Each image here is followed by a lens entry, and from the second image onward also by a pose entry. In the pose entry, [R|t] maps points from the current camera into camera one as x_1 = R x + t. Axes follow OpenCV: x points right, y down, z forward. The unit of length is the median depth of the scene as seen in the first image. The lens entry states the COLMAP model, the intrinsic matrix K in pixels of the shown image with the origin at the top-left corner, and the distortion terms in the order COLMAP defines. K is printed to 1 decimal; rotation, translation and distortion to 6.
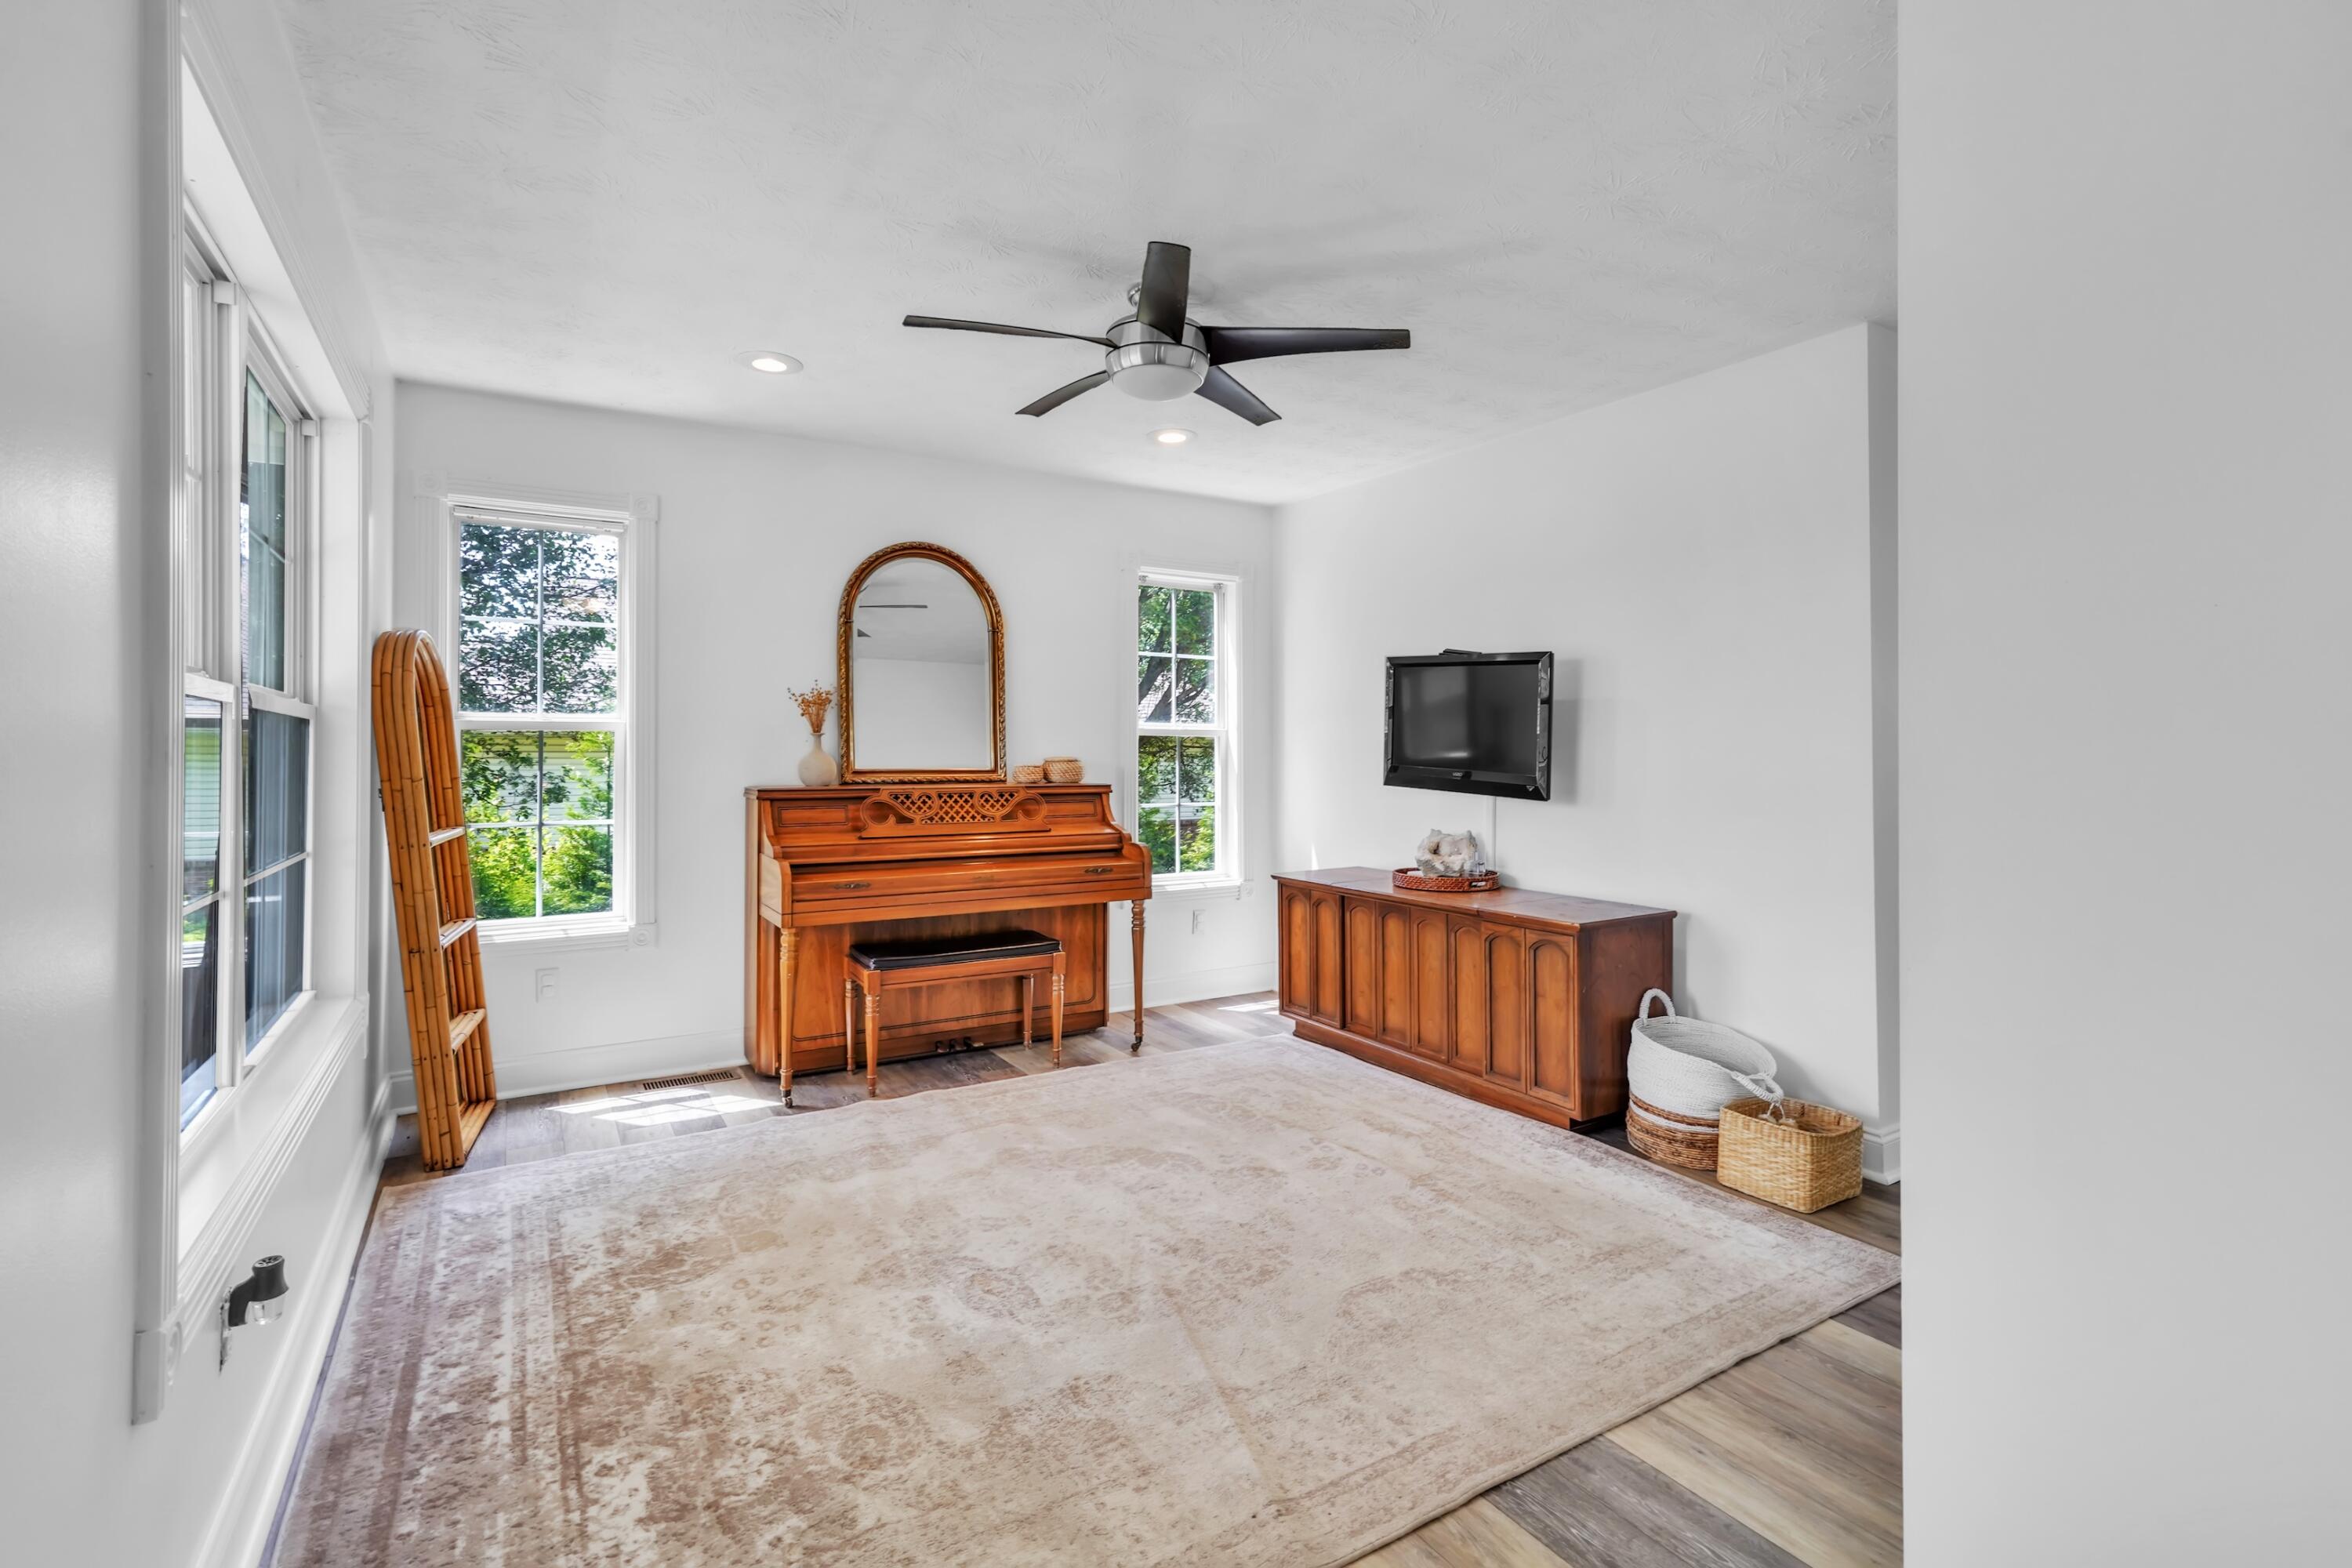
lens RADIAL K [[1083.0, 0, 1170.4], [0, 1083.0, 762.0], [0, 0, 1]] dist [-0.003239, 0.005961]
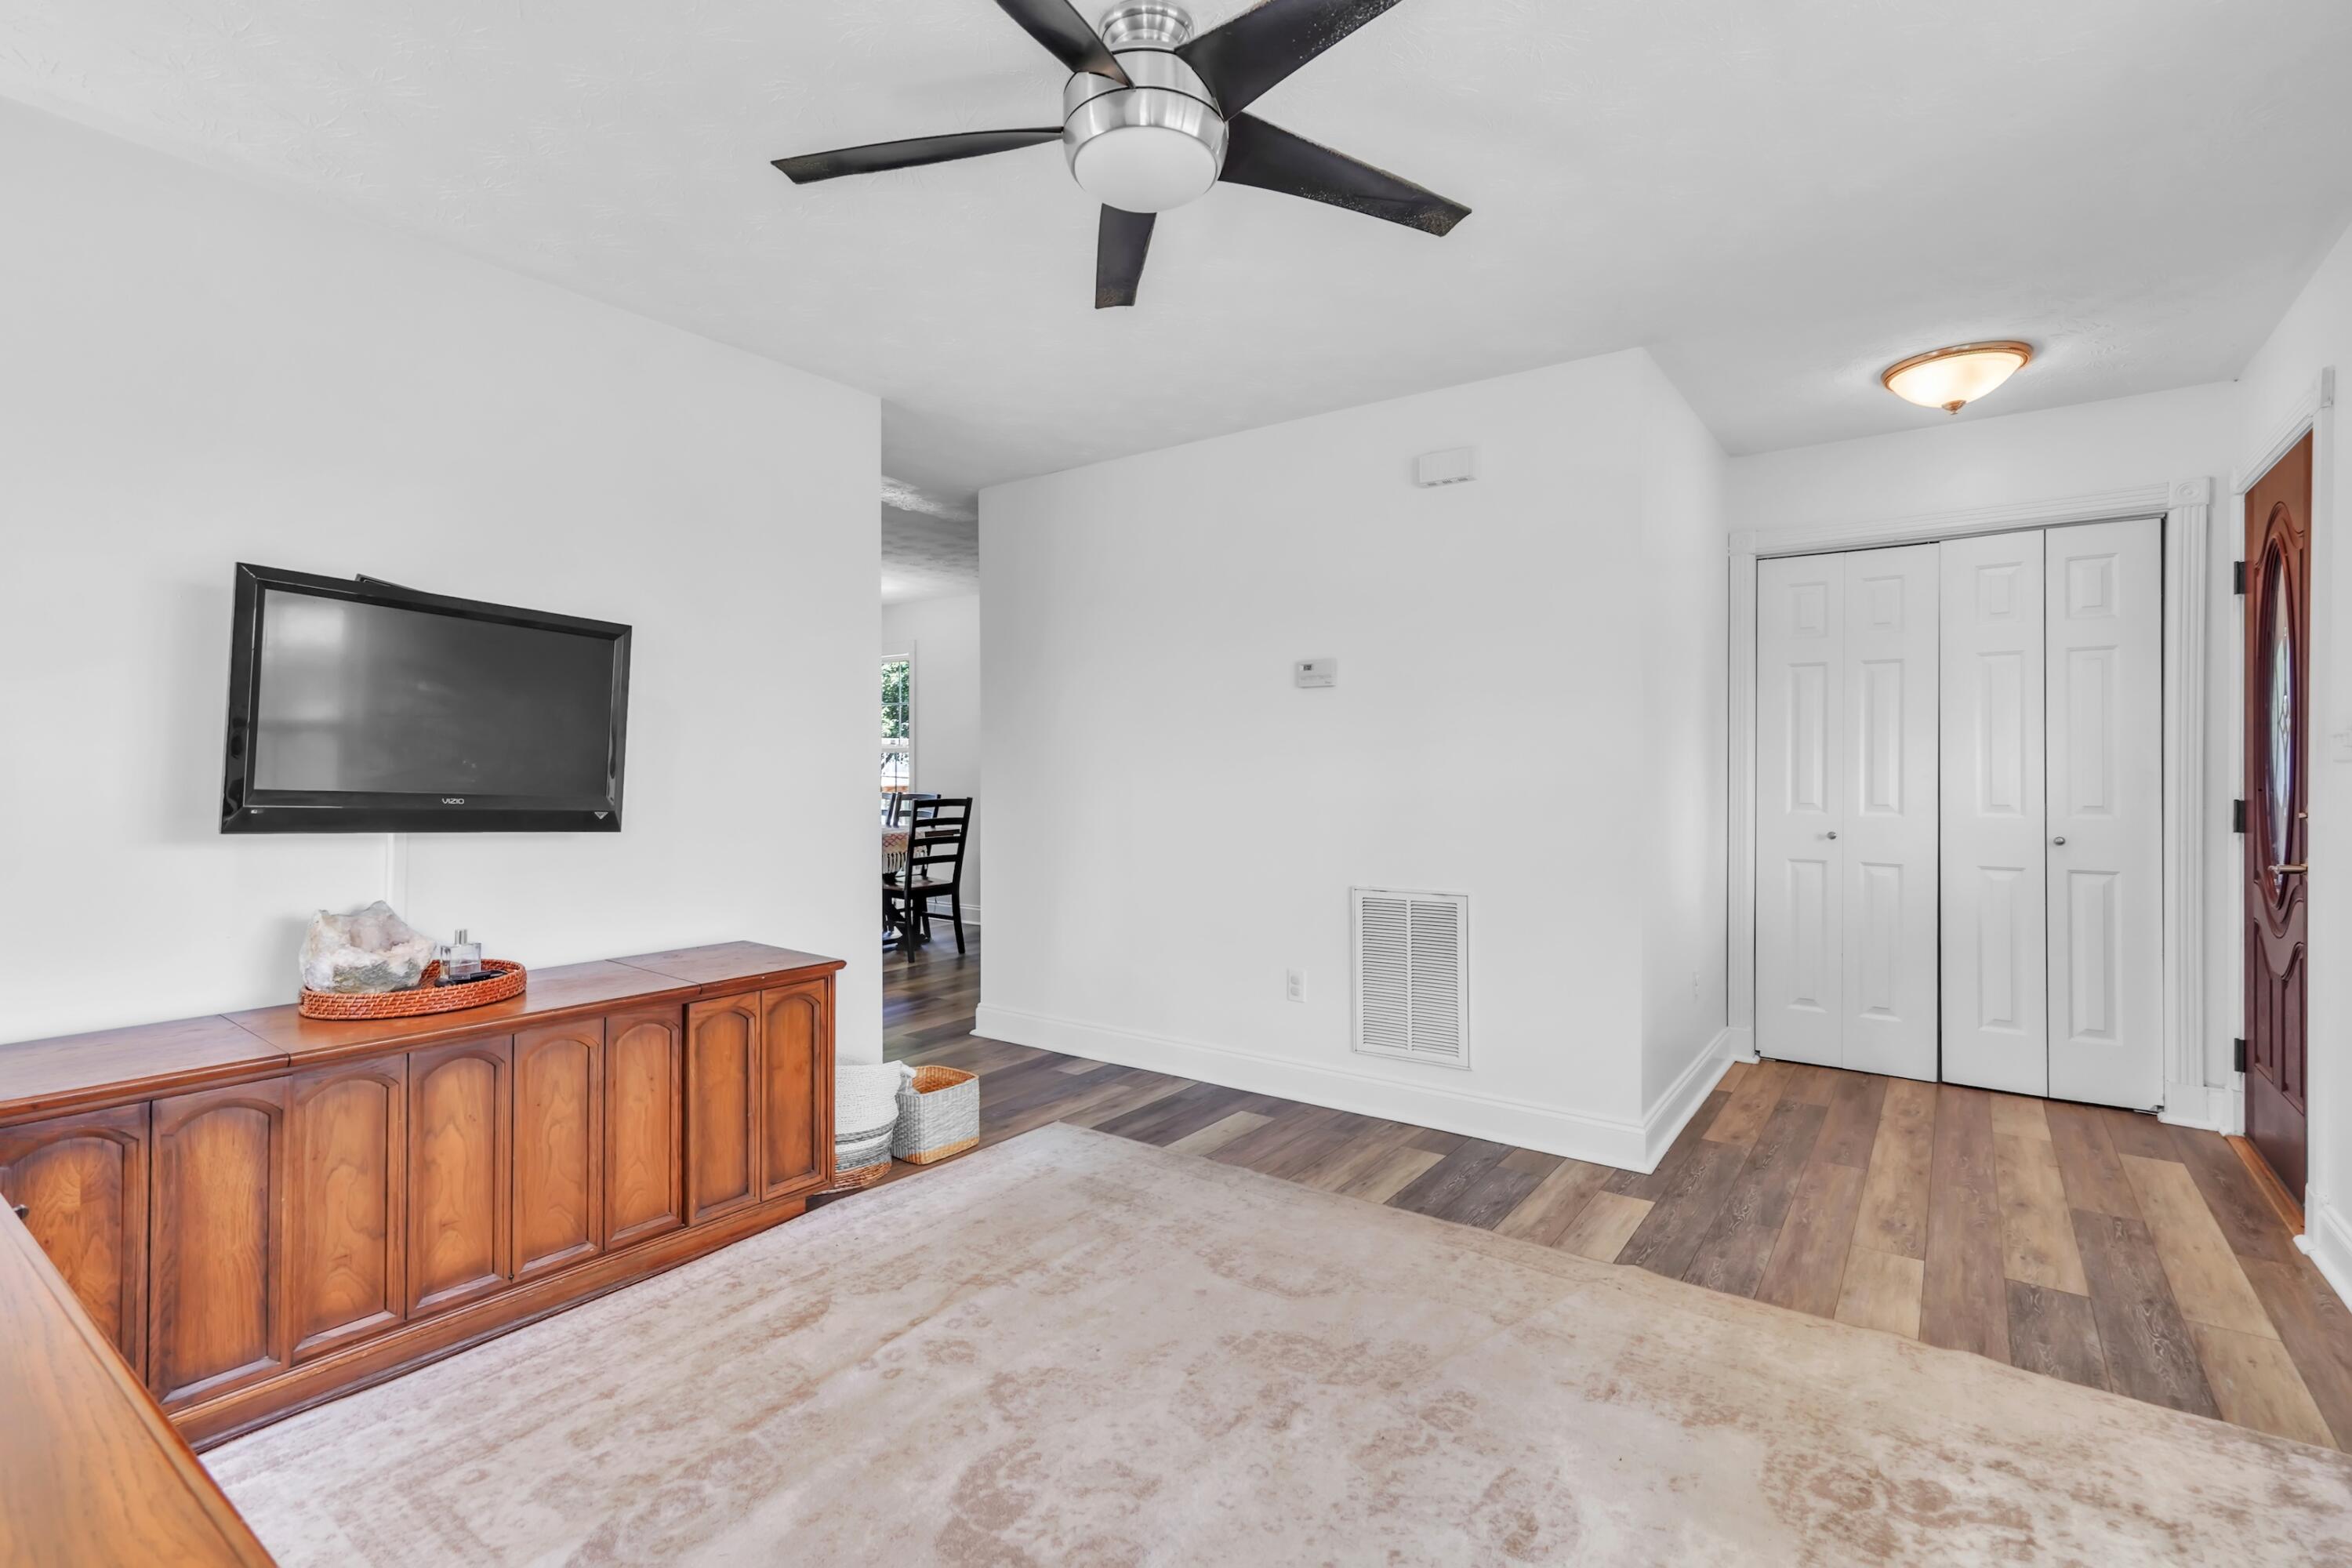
lens RADIAL K [[1083.0, 0, 1170.4], [0, 1083.0, 762.0], [0, 0, 1]] dist [-0.003239, 0.005961]
pose [[-0.379549, 0.005606, 0.925155, -0.573573], [0.009189, 0.999955, -0.002289, -0.006959], [-0.925126, 0.007632, -0.379583, 1.156759]]
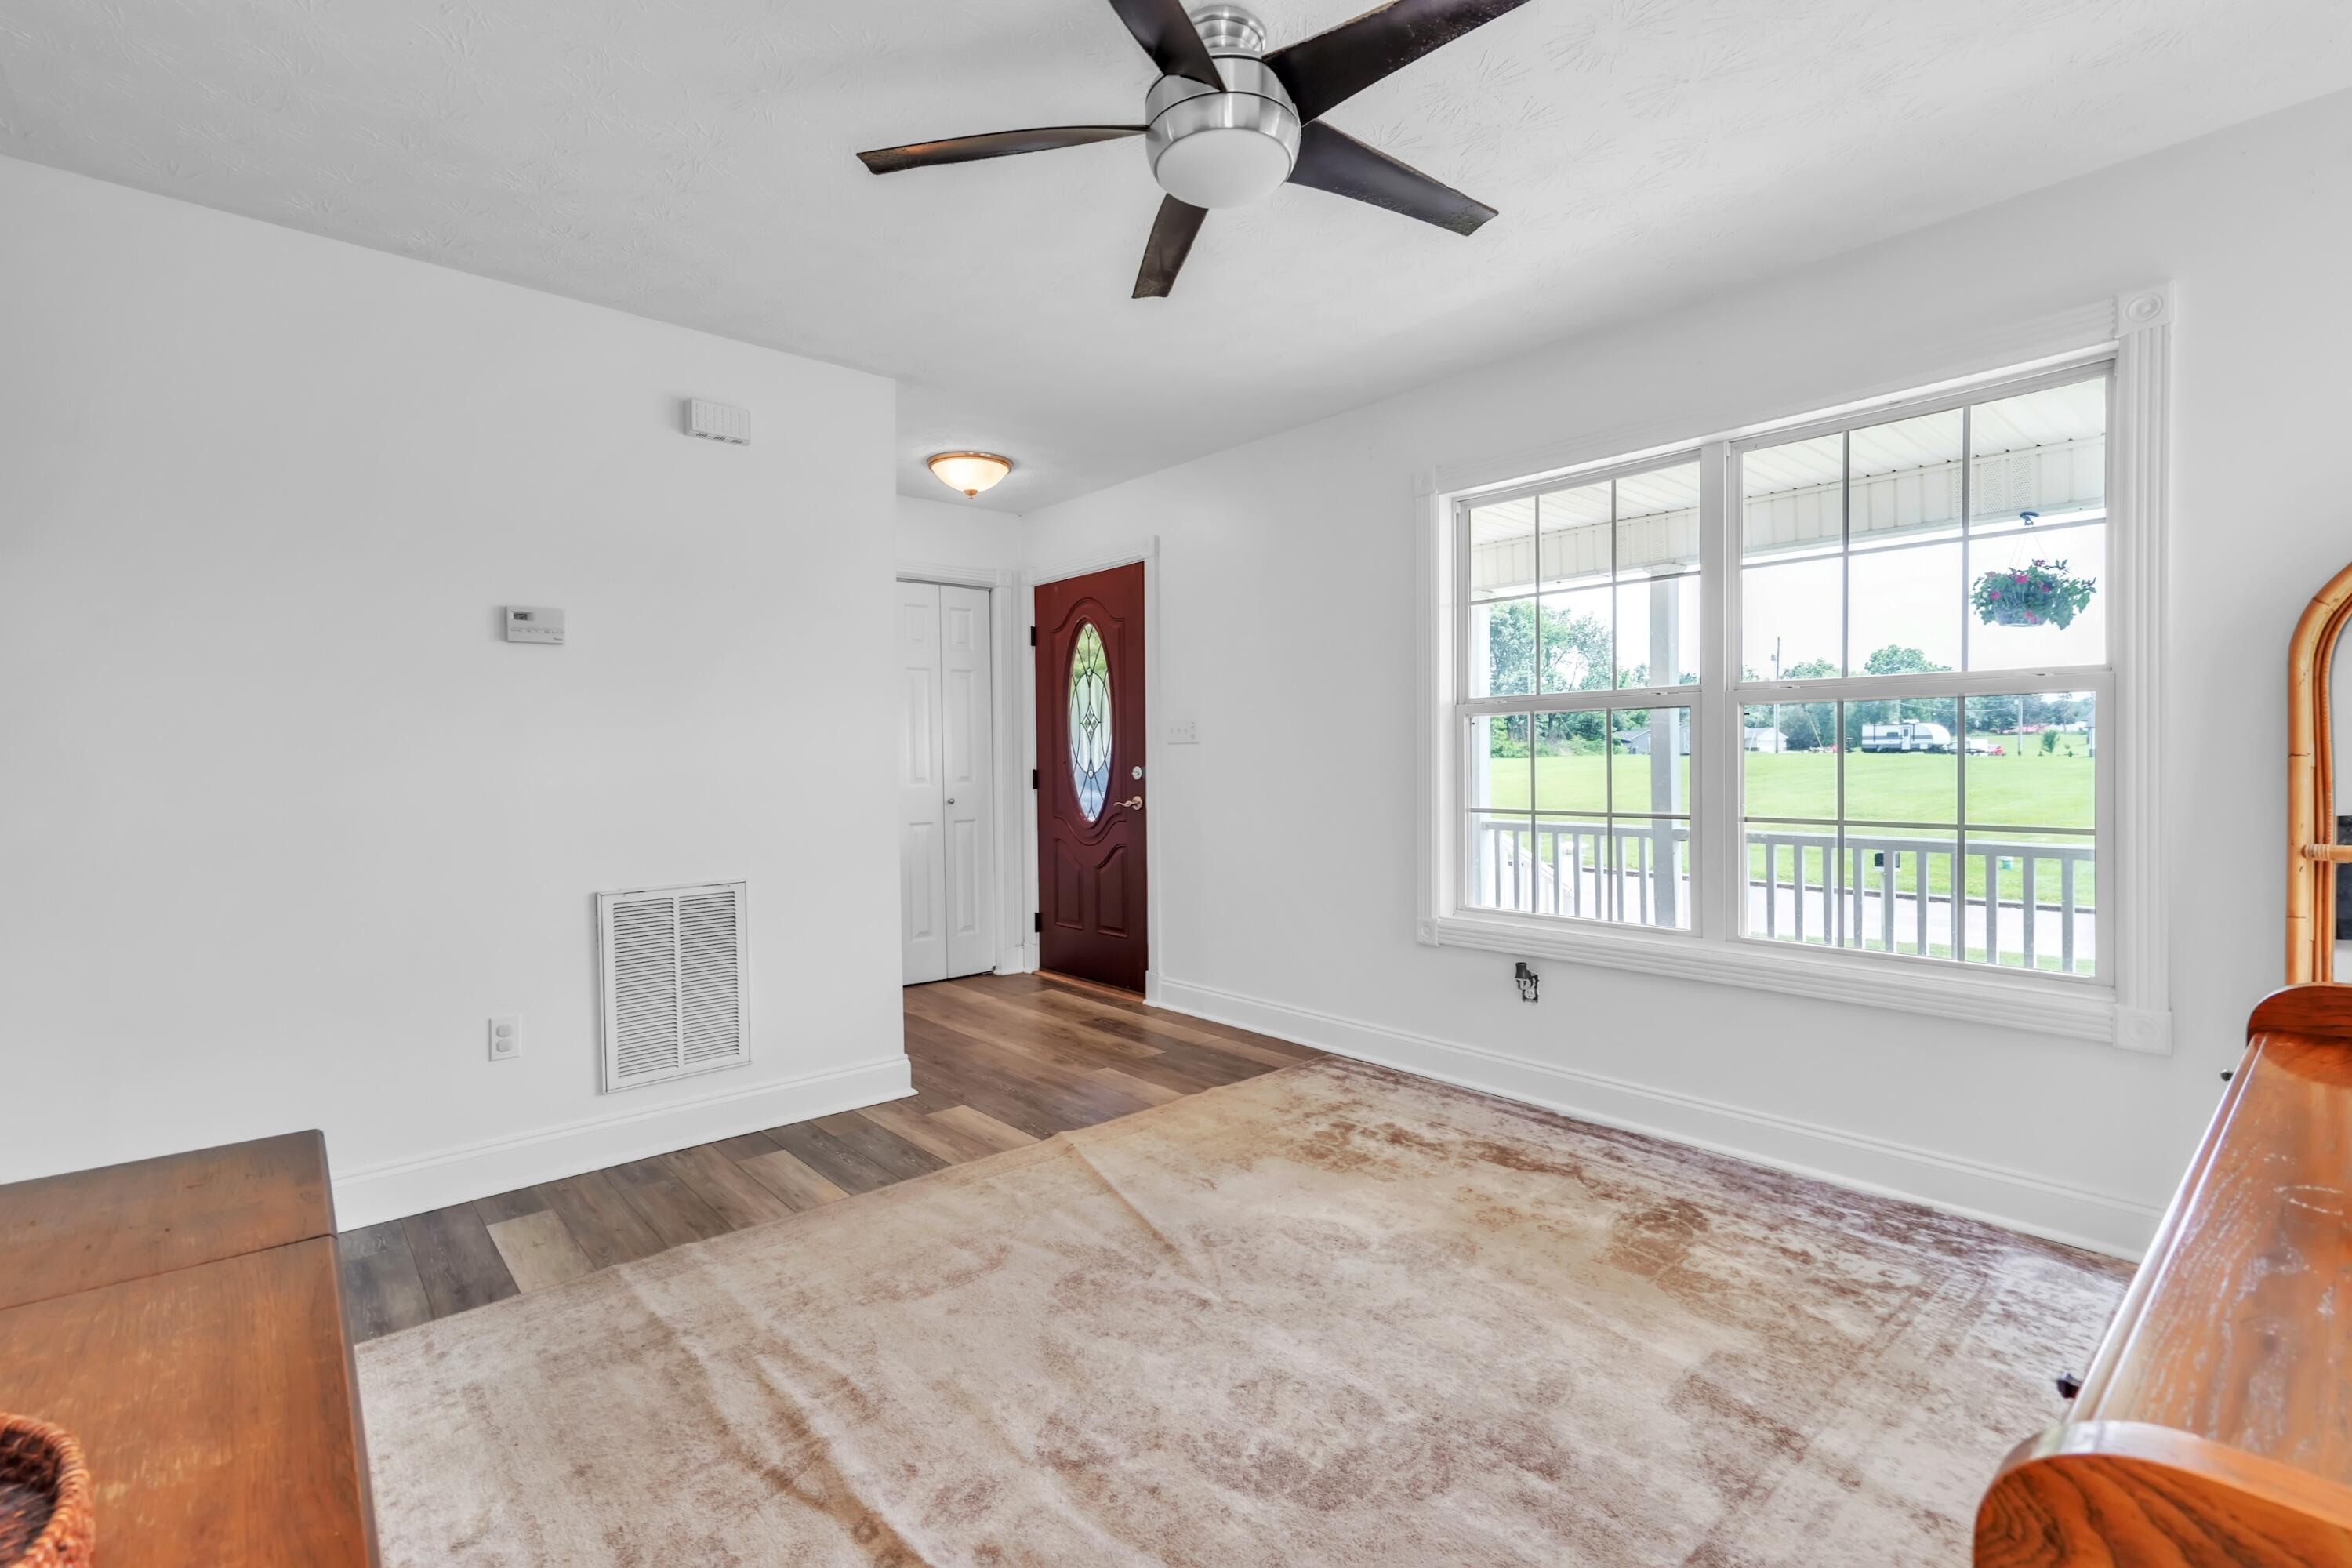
lens RADIAL K [[1062.4, 0, 1174.4], [0, 1062.4, 758.8], [0, 0, 1]] dist [0.001159, 0.000560]
pose [[-0.985690, 0.012029, -0.168140, 0.125490], [0.010396, 0.999890, 0.010590, 0.004656], [0.168249, 0.008691, -0.985706, 1.560445]]
